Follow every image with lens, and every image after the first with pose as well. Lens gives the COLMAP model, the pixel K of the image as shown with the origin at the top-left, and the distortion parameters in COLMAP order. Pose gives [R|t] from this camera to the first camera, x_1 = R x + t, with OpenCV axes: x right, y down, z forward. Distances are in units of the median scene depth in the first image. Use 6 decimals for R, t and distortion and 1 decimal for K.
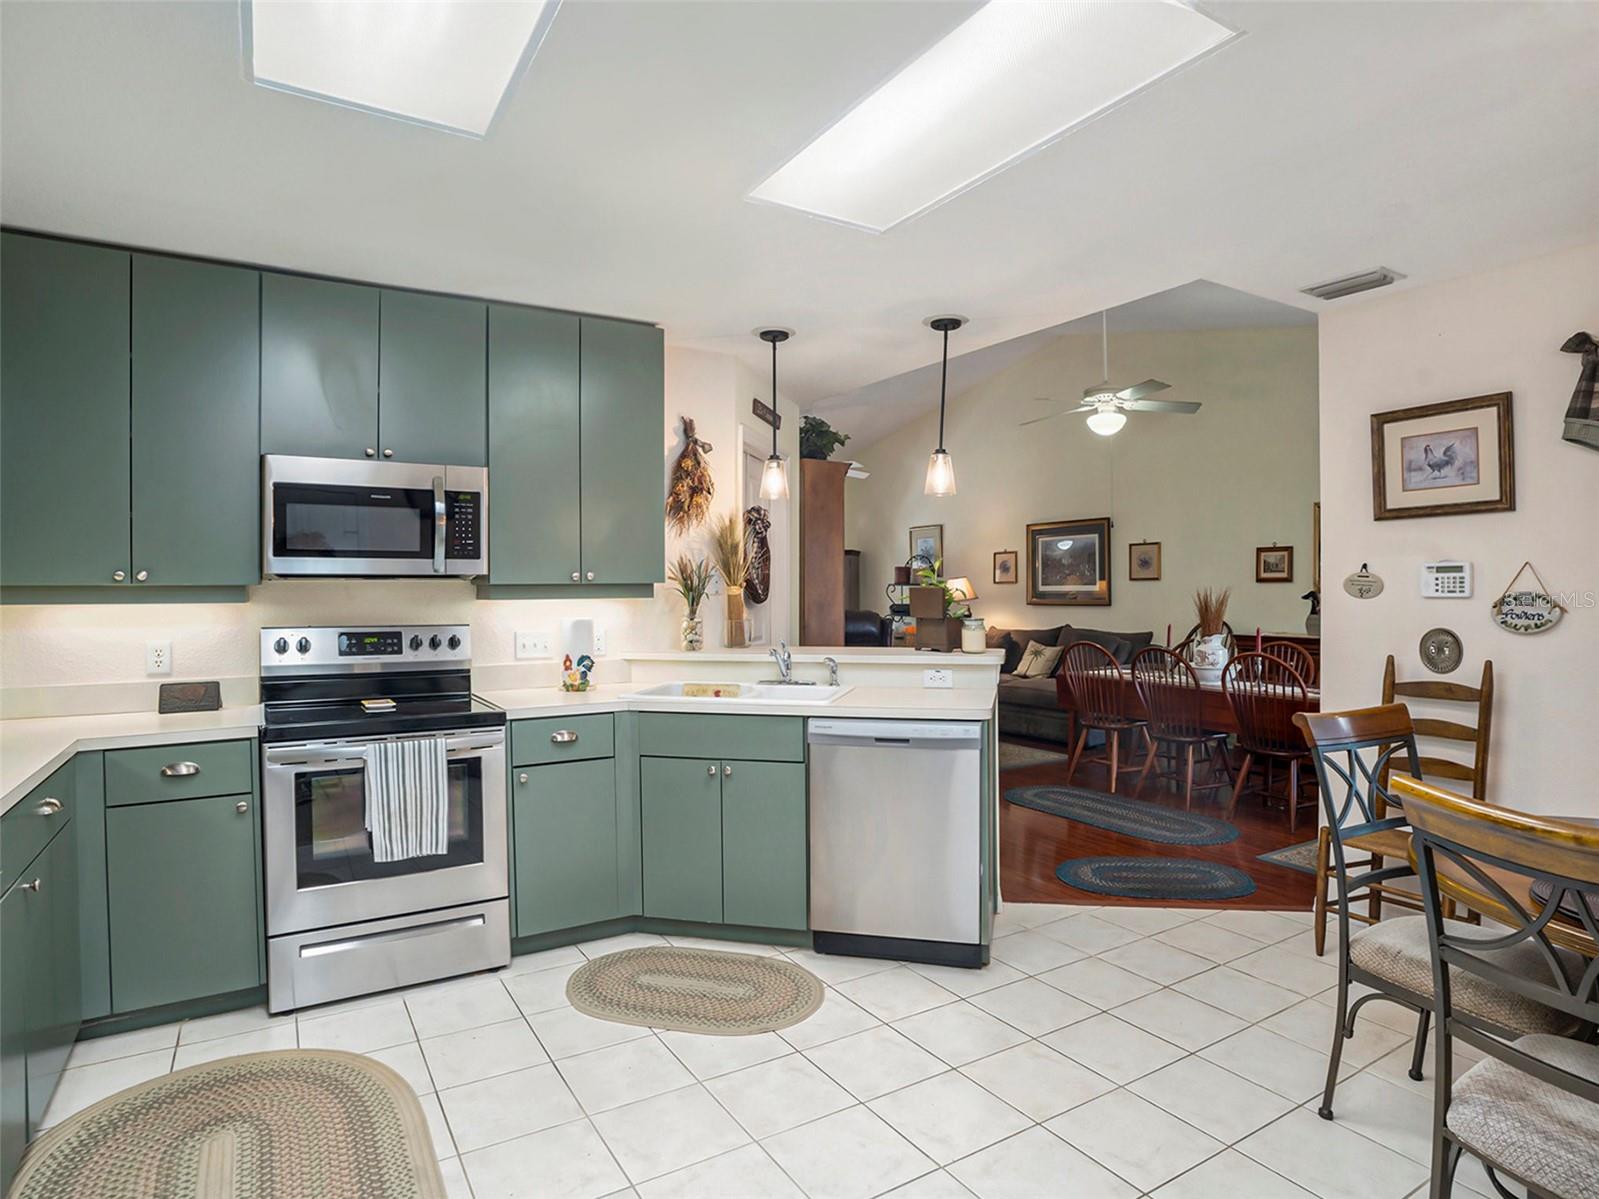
lens RADIAL K [[899.9, 0, 792.3], [0, 899.9, 603.2], [0, 0, 1]] dist [-0.044282, 0.001001]
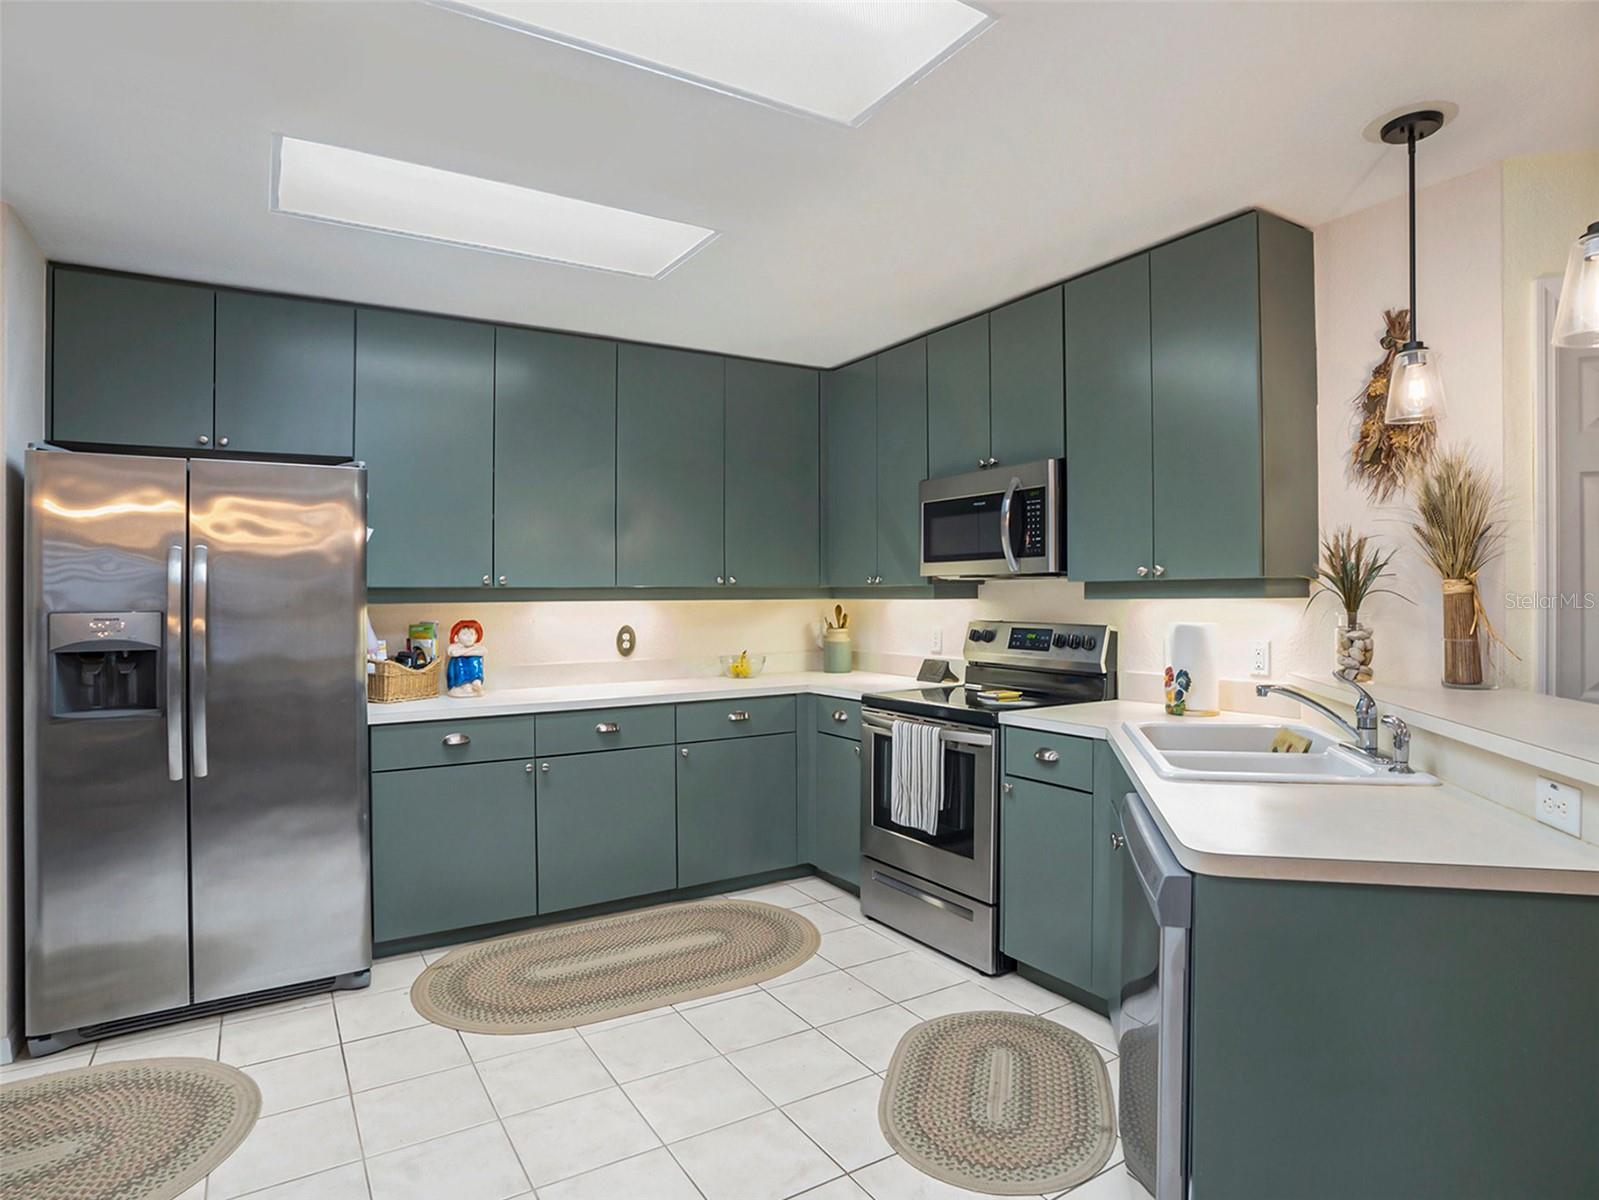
lens RADIAL K [[899.9, 0, 789.9], [0, 899.9, 596.3], [0, 0, 1]] dist [-0.044282, 0.001001]
pose [[-0.004675, 0.005819, -0.999972, 0.618786], [-0.002867, 0.999979, 0.005833, -0.011526], [0.999985, 0.002894, -0.004658, 0.742663]]
